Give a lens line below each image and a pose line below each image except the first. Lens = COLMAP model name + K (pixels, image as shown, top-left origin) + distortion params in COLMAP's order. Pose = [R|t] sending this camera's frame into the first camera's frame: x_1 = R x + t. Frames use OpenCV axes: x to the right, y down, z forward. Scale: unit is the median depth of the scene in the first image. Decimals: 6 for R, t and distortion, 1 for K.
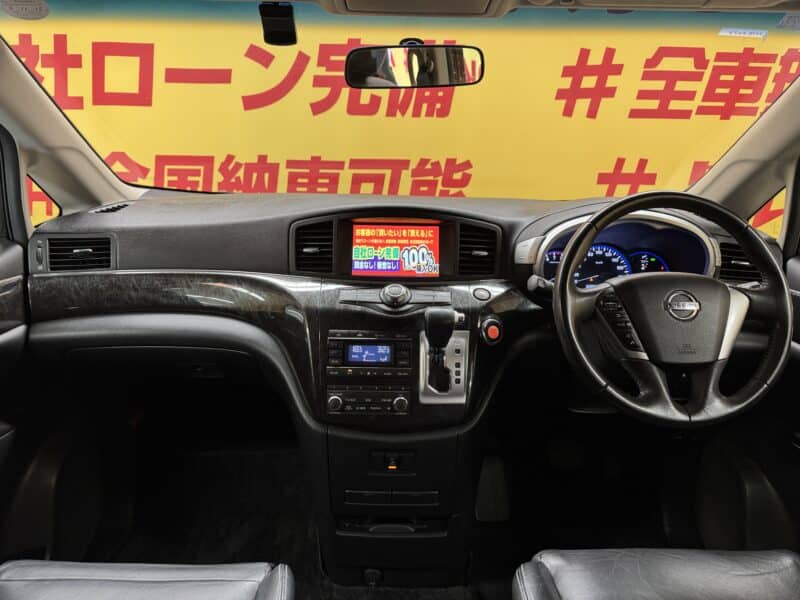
lens RADIAL K [[547.6, 0, 398.9], [0, 547.6, 308.7], [0, 0, 1]] dist [0.008844, -0.020160]
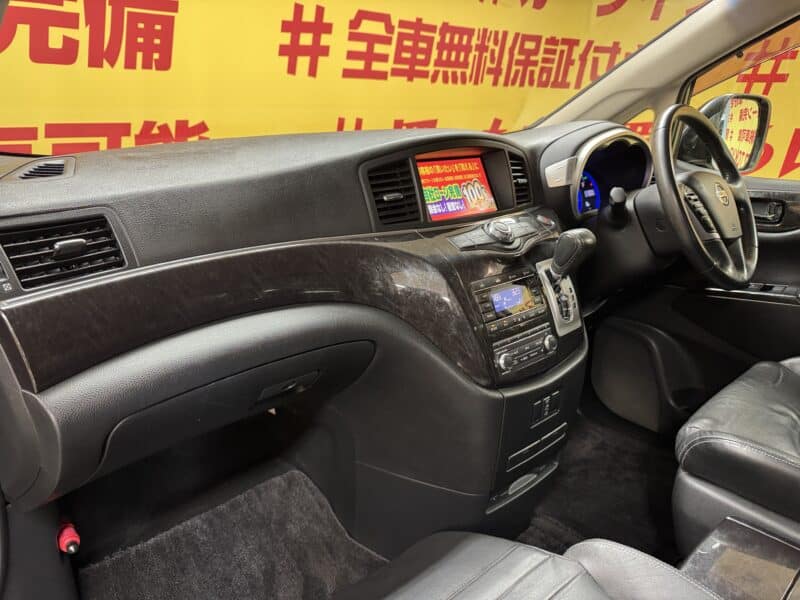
lens RADIAL K [[547.6, 0, 398.9], [0, 547.6, 308.7], [0, 0, 1]] dist [0.008844, -0.020160]
pose [[0.752597, -0.232386, 0.616112, -0.256008], [0.209868, 0.971514, 0.110078, -0.013112], [-0.624142, 0.046458, 0.779929, 0.144936]]
